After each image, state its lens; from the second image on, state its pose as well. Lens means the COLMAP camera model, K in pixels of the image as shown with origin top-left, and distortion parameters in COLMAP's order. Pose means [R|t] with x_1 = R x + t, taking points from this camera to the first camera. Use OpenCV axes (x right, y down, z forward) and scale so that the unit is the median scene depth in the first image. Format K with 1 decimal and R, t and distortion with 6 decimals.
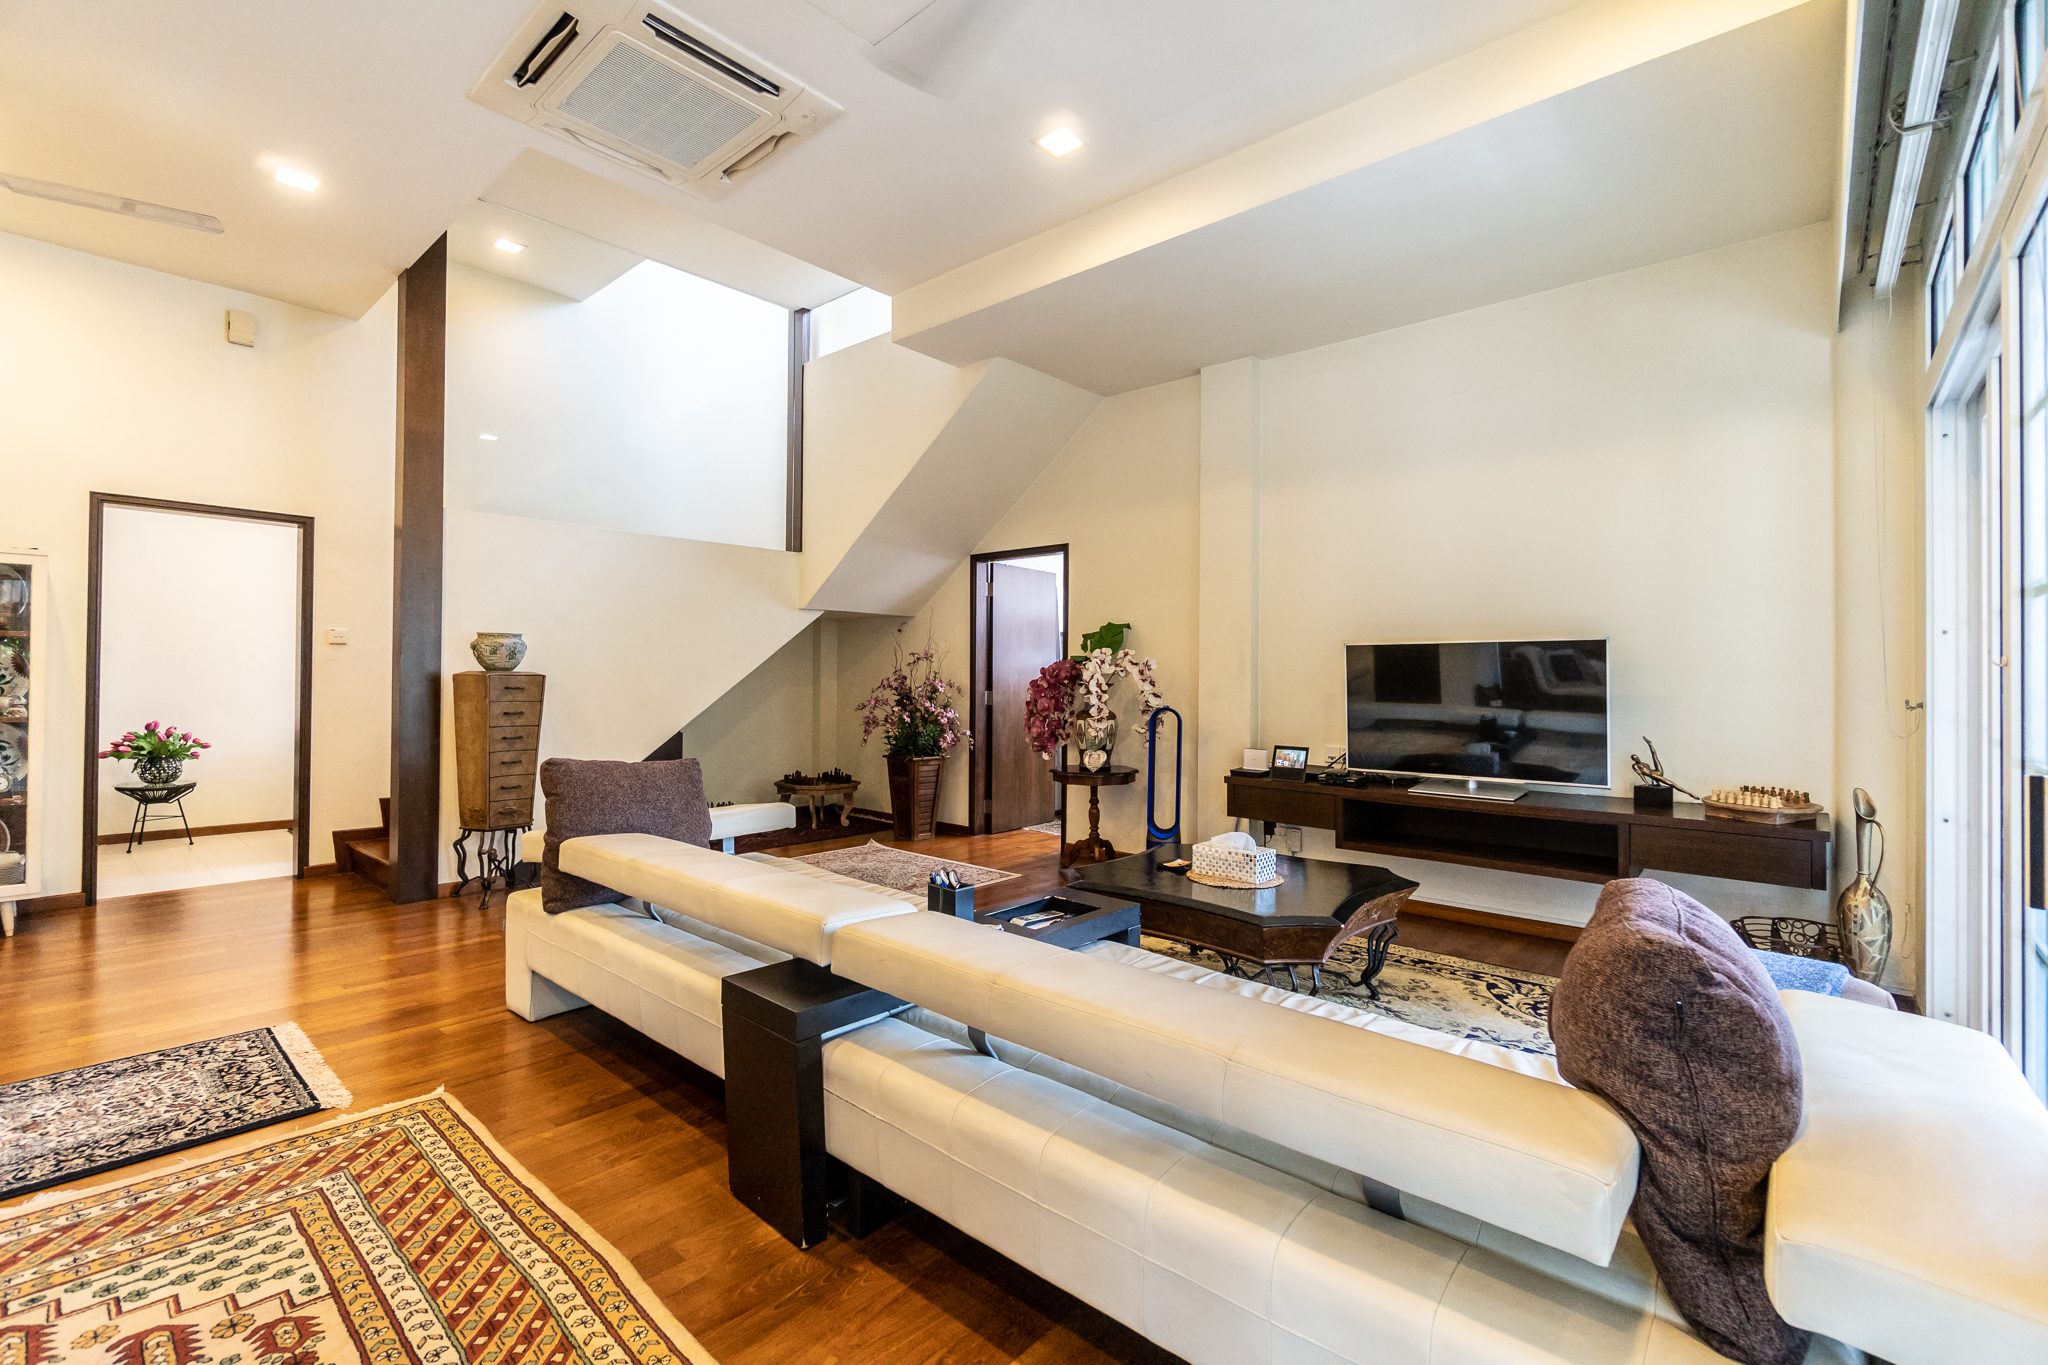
lens RADIAL K [[884.5, 0, 1020.3], [0, 884.5, 673.7], [0, 0, 1]] dist [-0.002274, -0.000423]
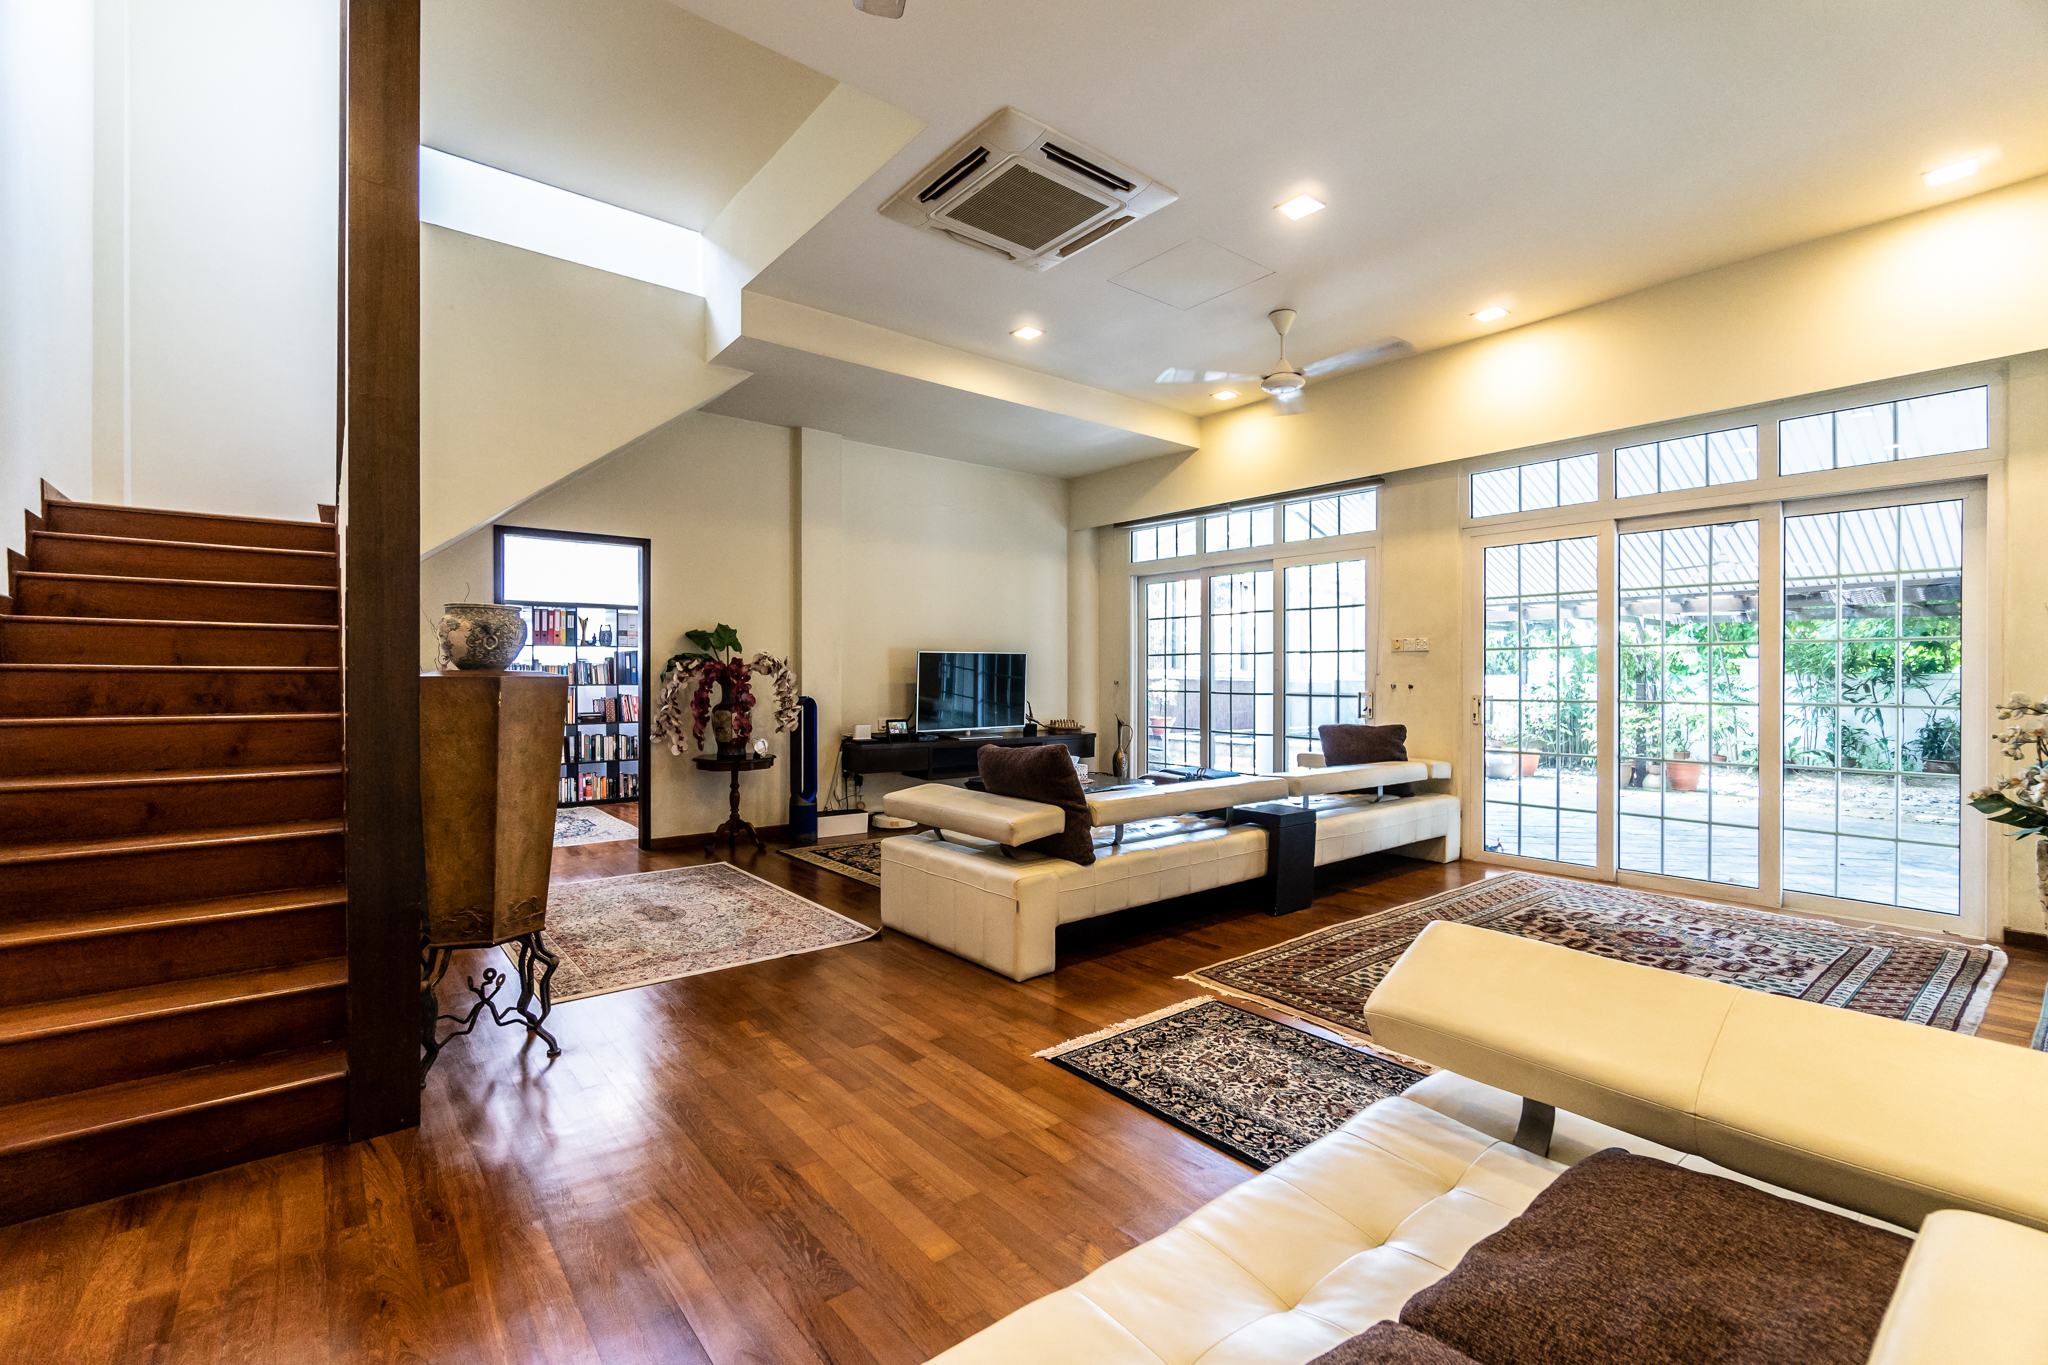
lens RADIAL K [[884.5, 0, 1012.6], [0, 884.5, 679.8], [0, 0, 1]] dist [-0.002274, -0.000423]
pose [[0.171692, -0.016085, 0.985019, -2.107341], [-0.000792, 0.999864, 0.016465, -0.017051], [-0.985150, -0.003607, 0.171656, 1.048732]]
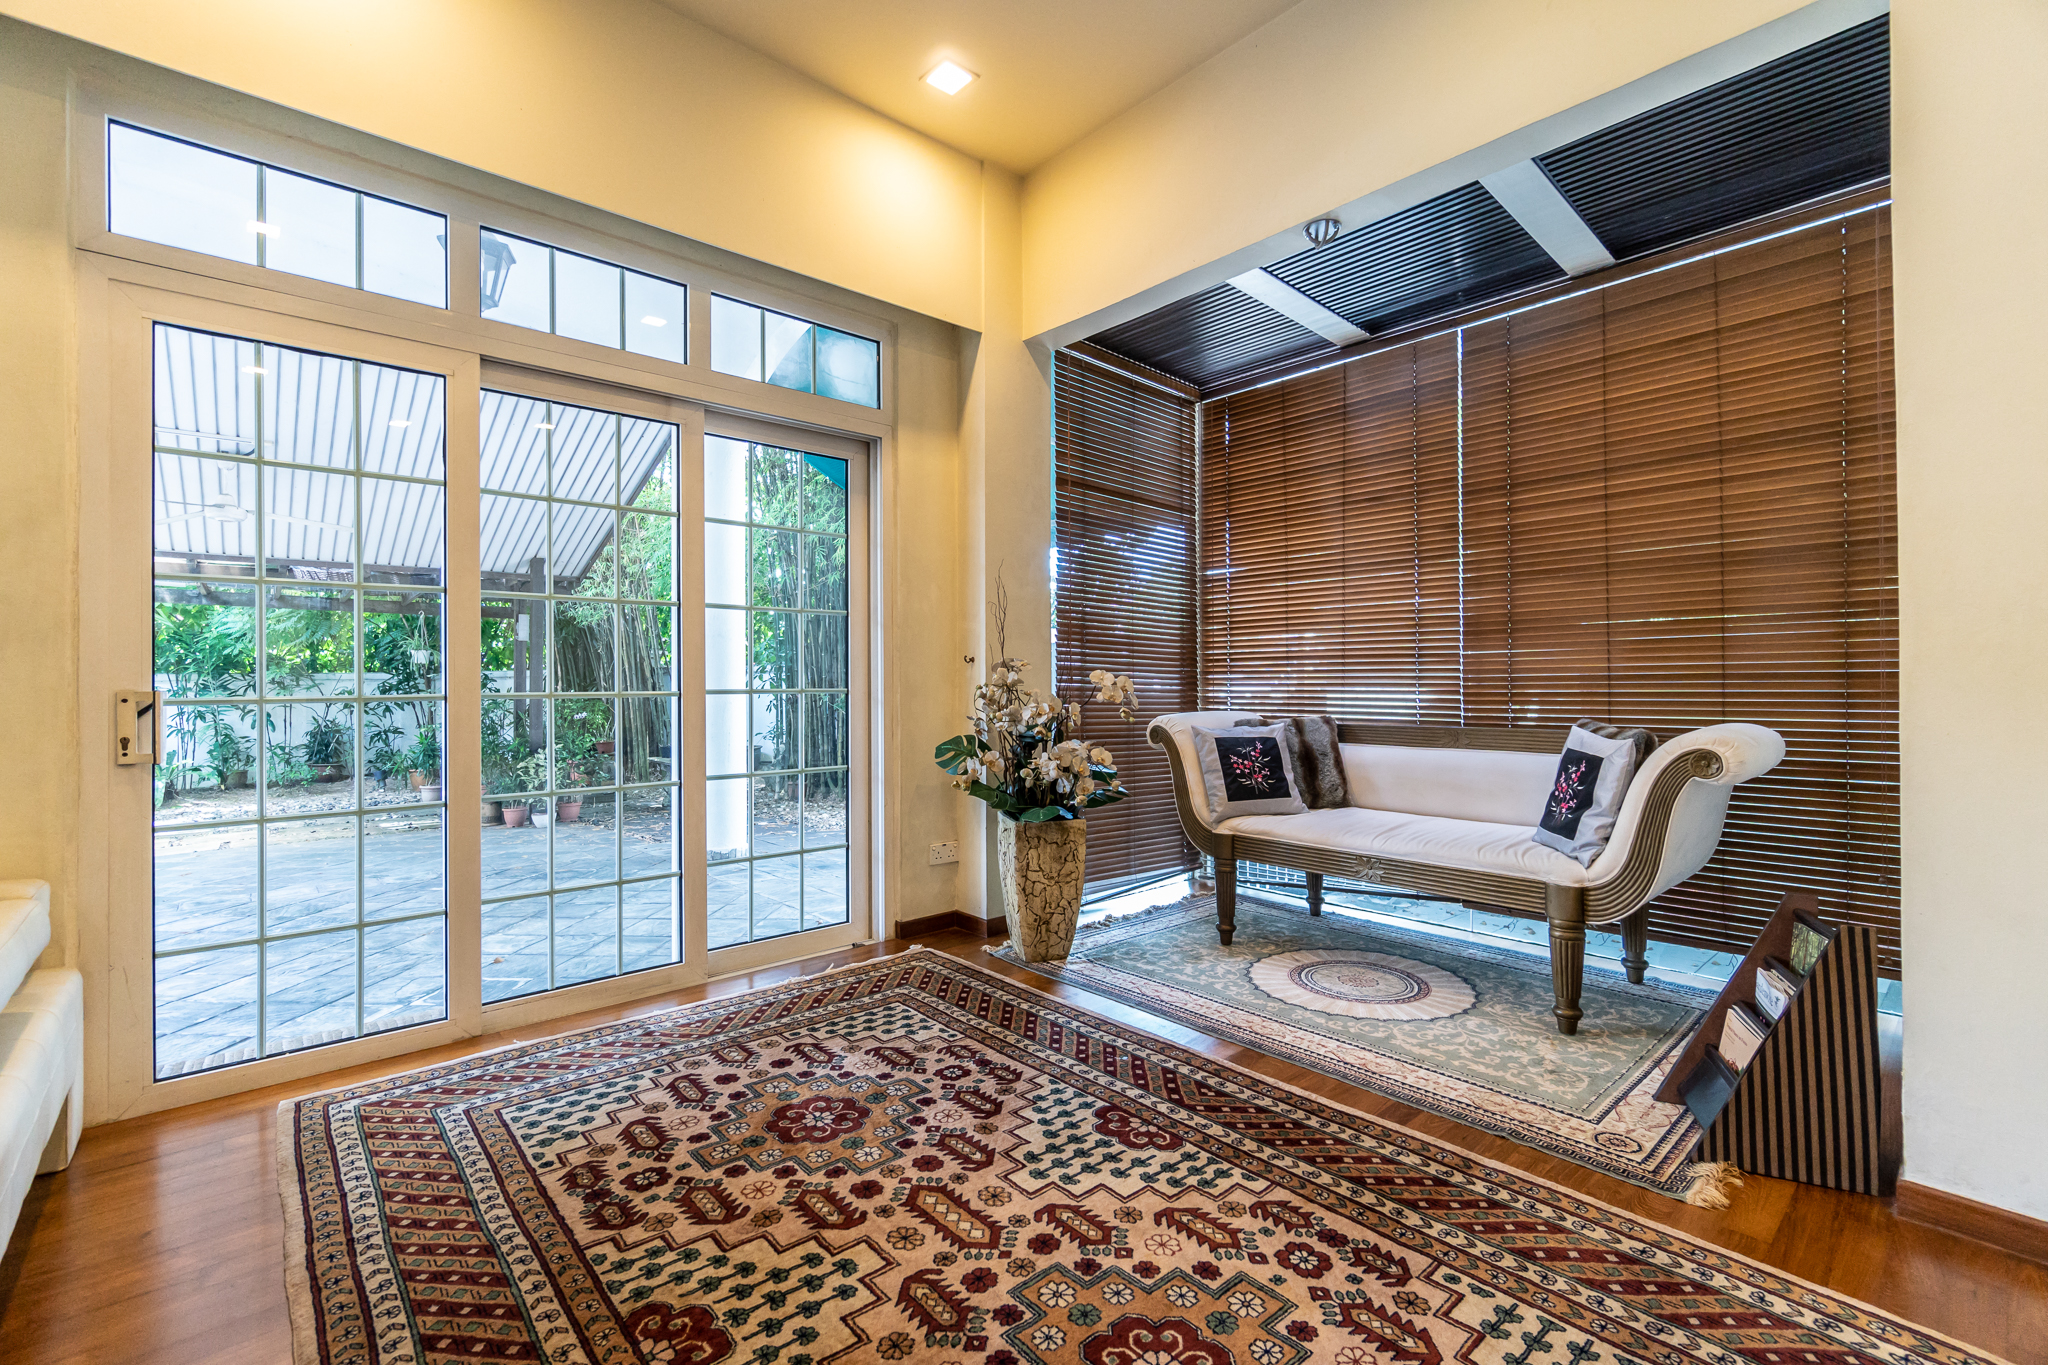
lens RADIAL K [[884.5, 0, 1020.9], [0, 884.5, 673.5], [0, 0, 1]] dist [-0.002274, -0.000423]
pose [[-0.992780, -0.005959, 0.119798, -0.628838], [-0.007192, 0.999926, -0.009861, 0.045568], [-0.119730, -0.010651, -0.992749, 1.030415]]
